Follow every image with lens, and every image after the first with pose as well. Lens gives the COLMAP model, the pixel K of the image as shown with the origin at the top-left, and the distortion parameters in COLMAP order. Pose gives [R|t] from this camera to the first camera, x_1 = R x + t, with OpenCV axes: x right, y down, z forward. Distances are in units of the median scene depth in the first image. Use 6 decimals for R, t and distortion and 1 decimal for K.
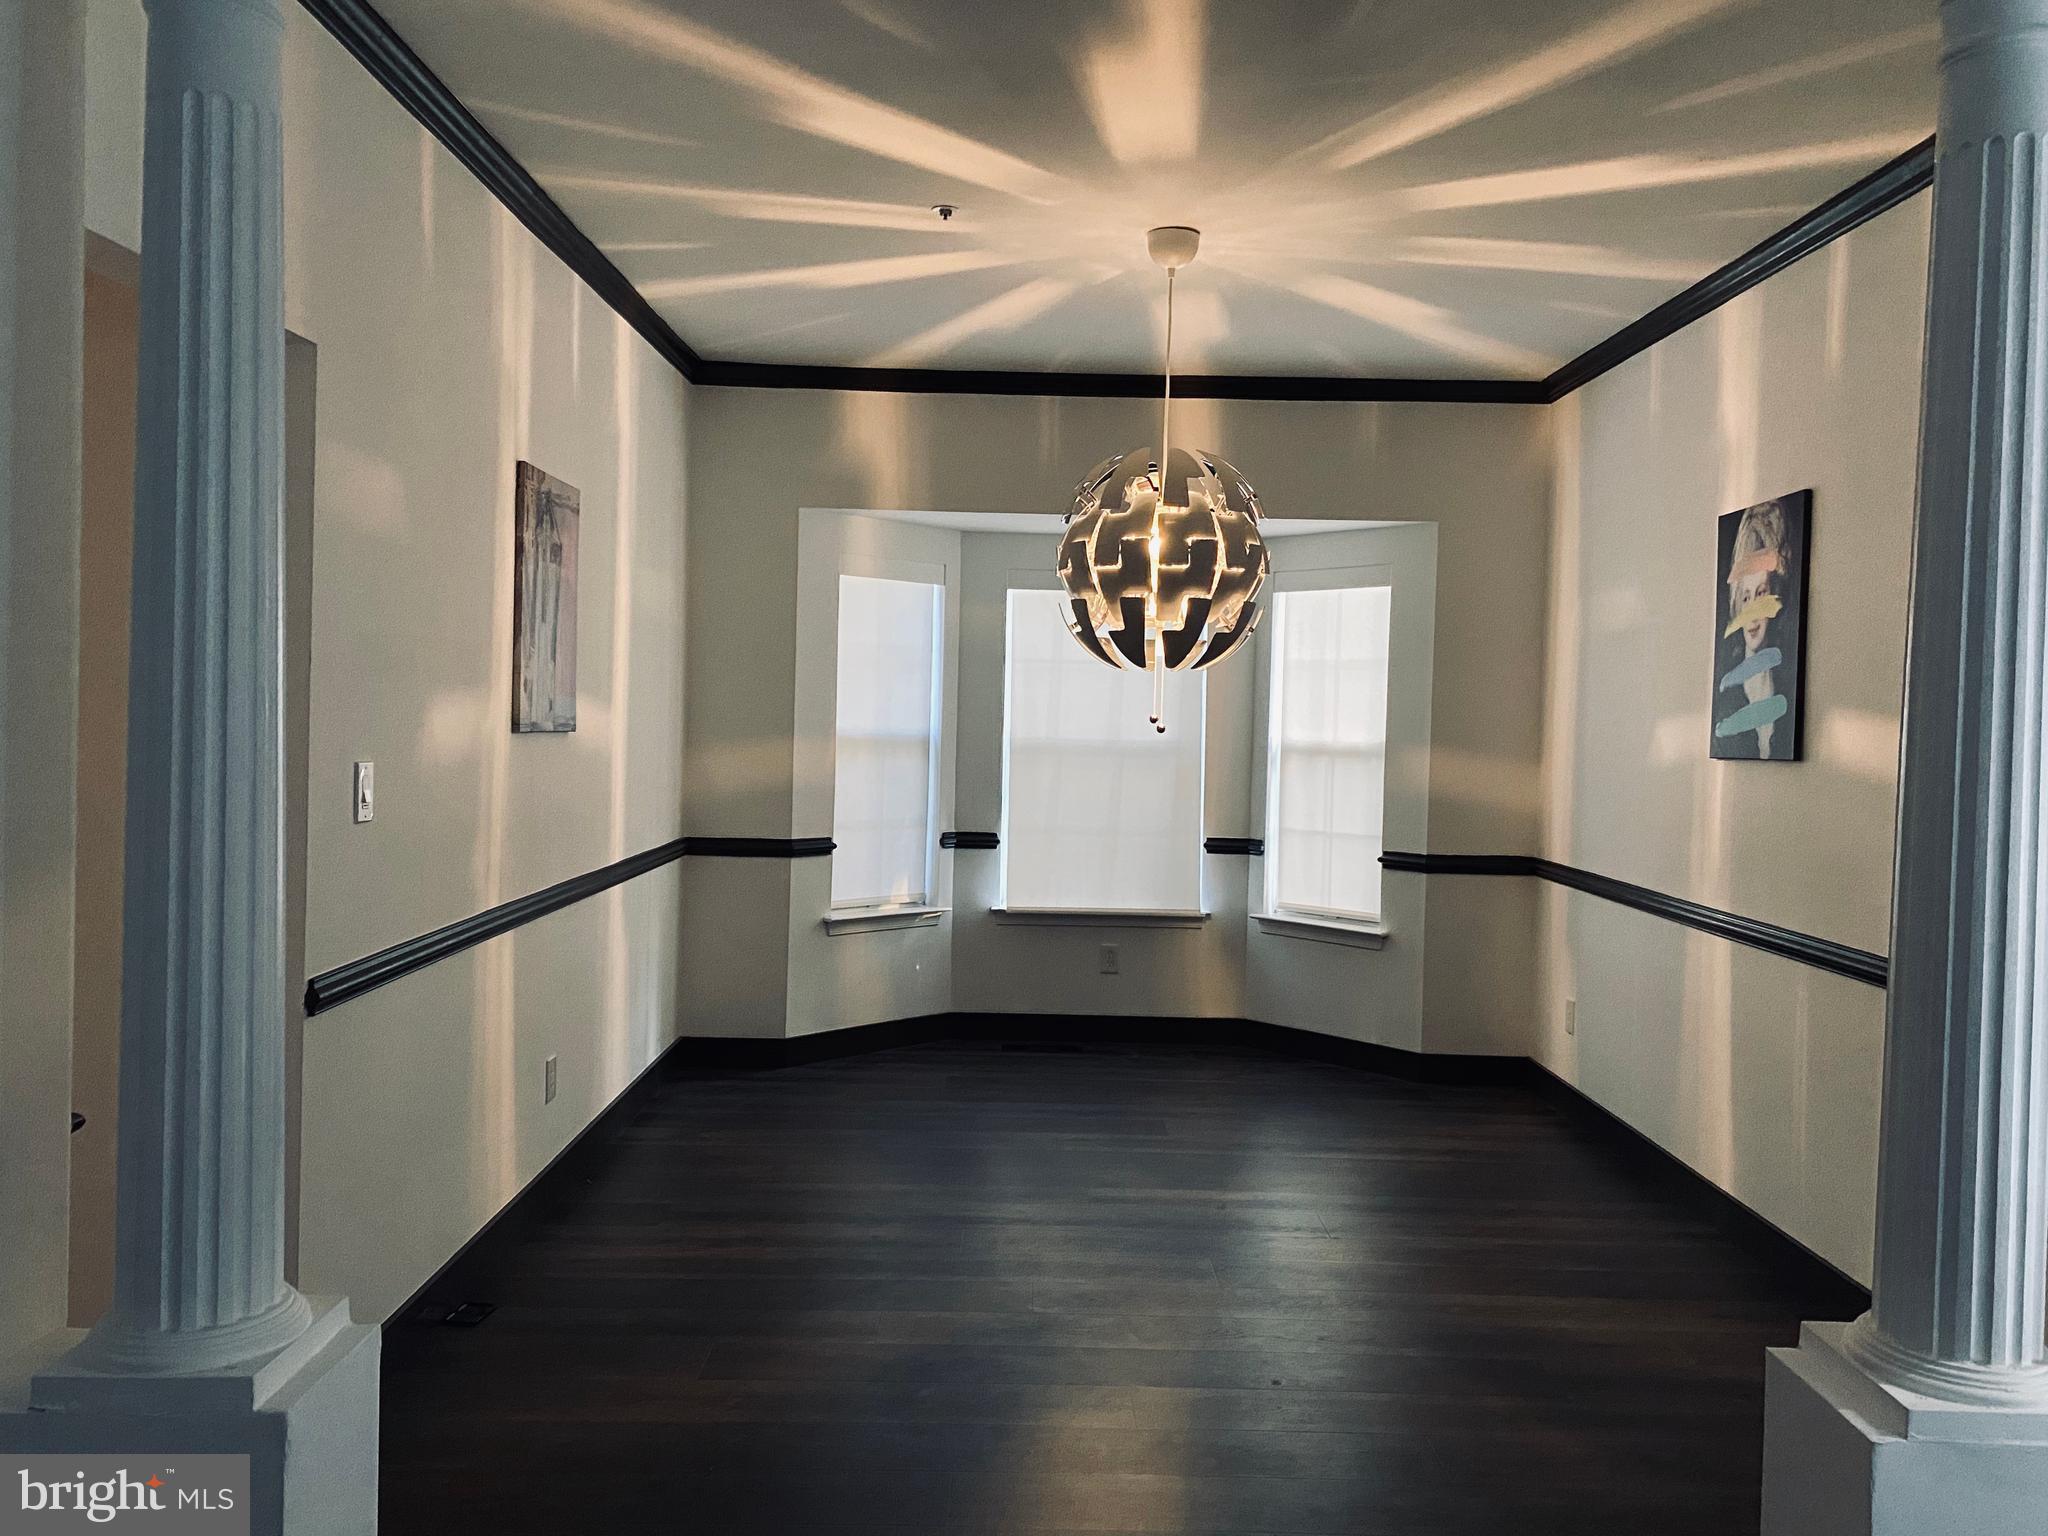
lens RADIAL K [[1565.0, 0, 1032.2], [0, 1565.0, 760.5], [0, 0, 1]] dist [0.016885, -0.018482]
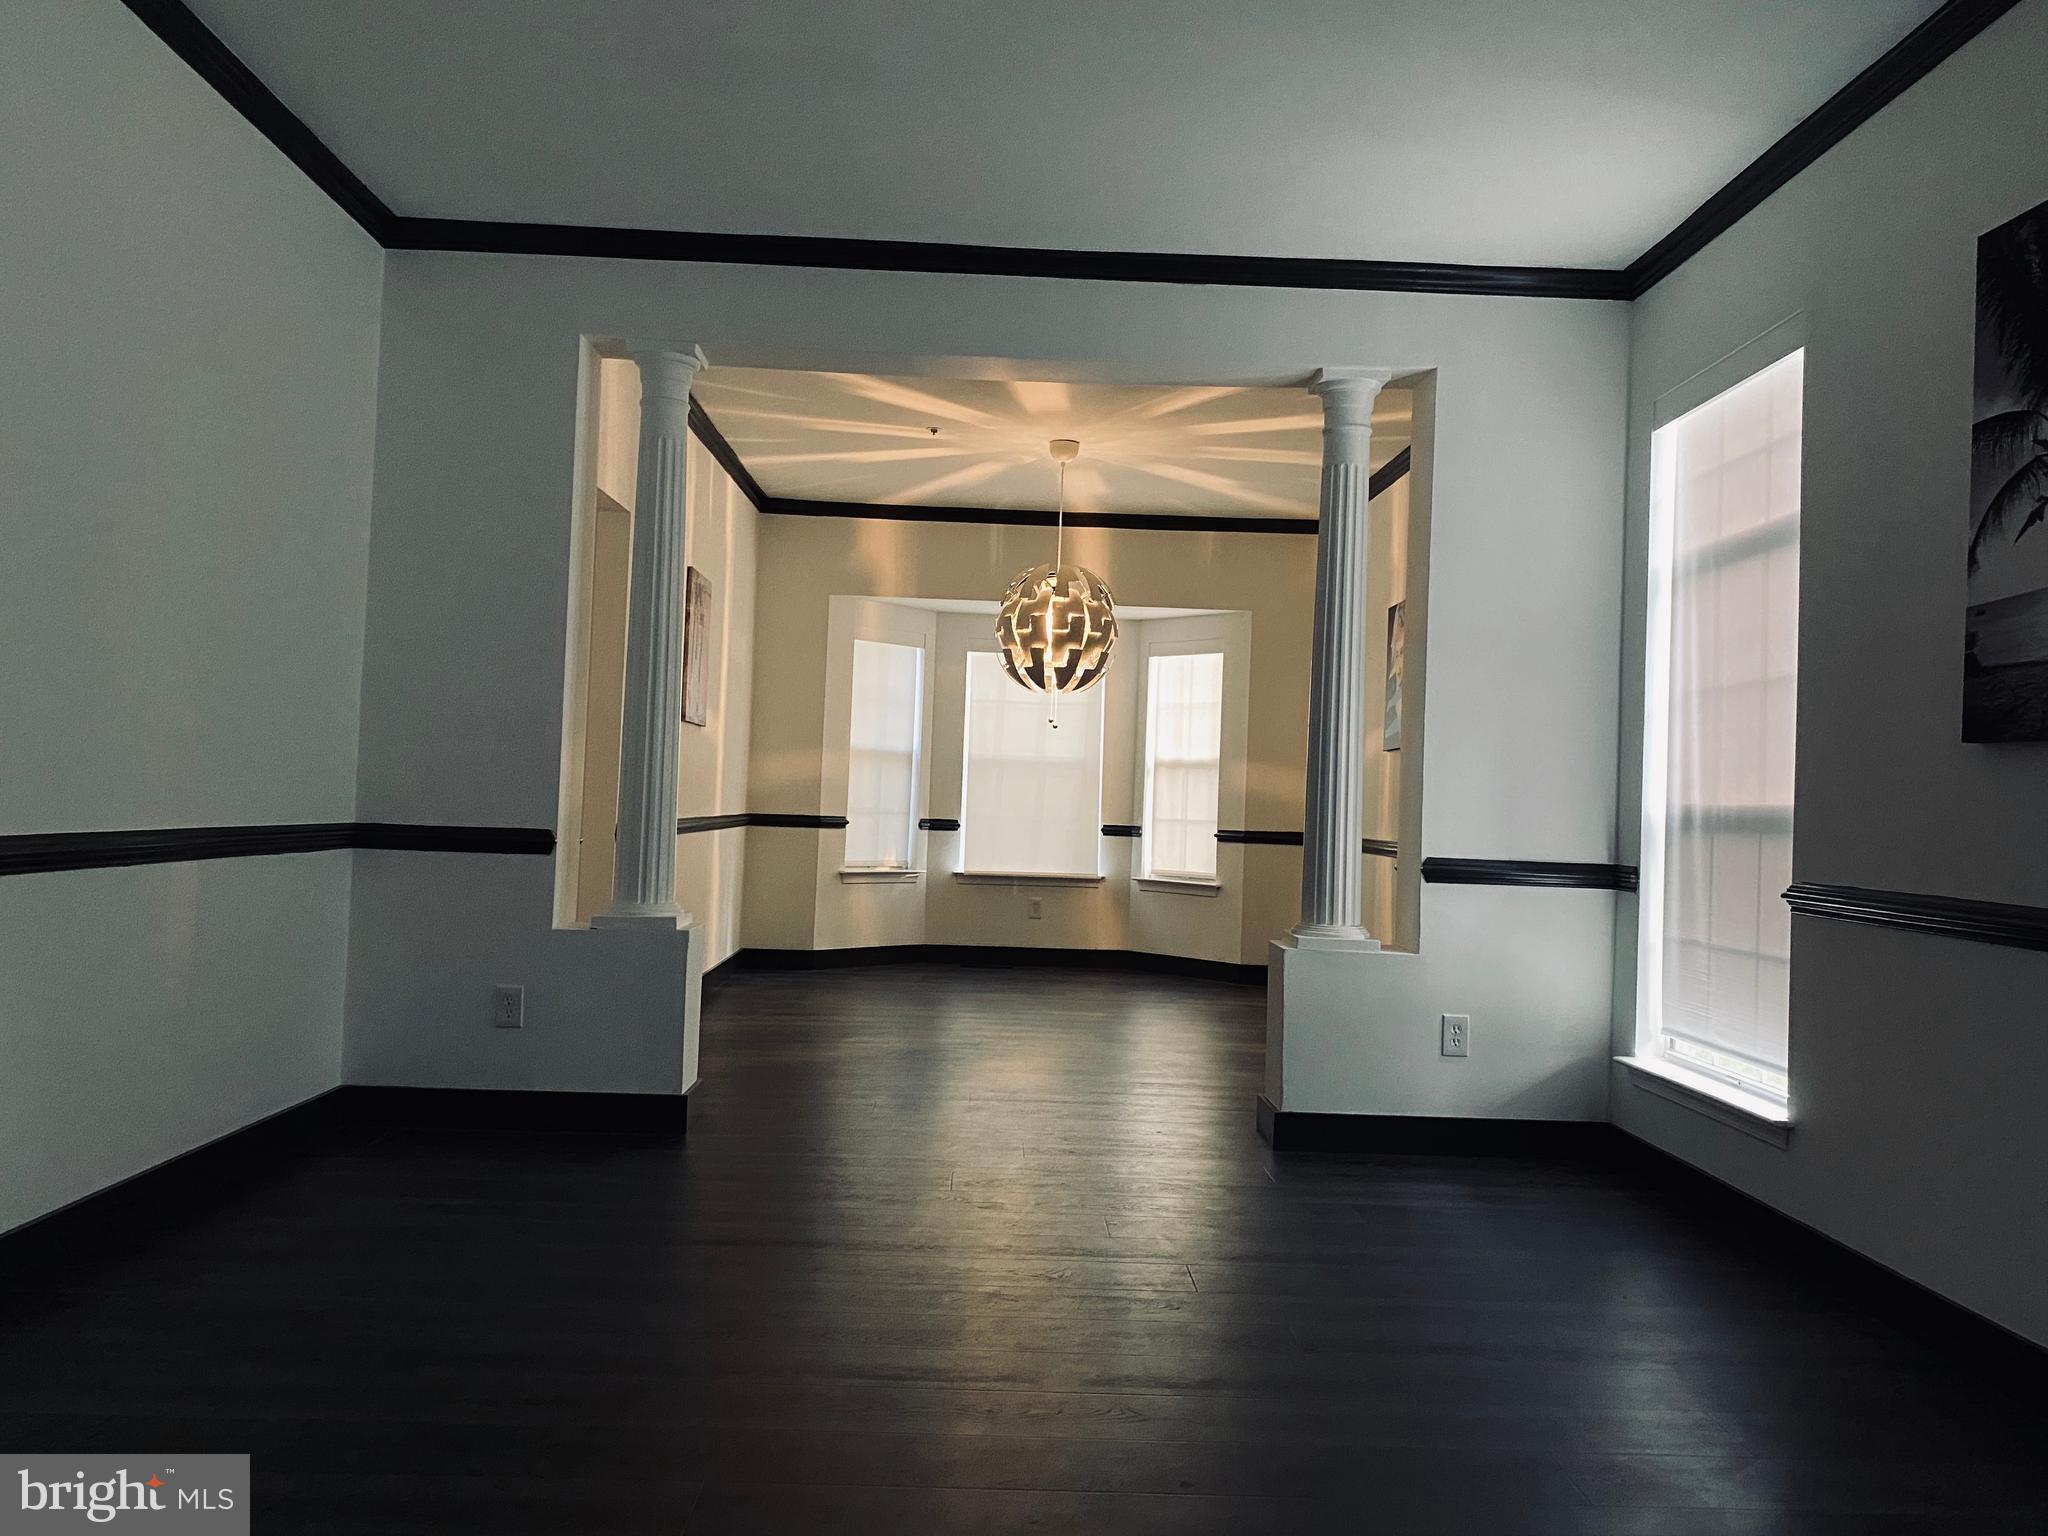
lens RADIAL K [[1565.0, 0, 1015.8], [0, 1565.0, 776.1], [0, 0, 1]] dist [0.016885, -0.018482]
pose [[0.999824, 0.012905, 0.013625, 0.011684], [-0.012256, 0.998836, -0.046656, 0.080557], [-0.014211, 0.046481, 0.998818, -0.497158]]
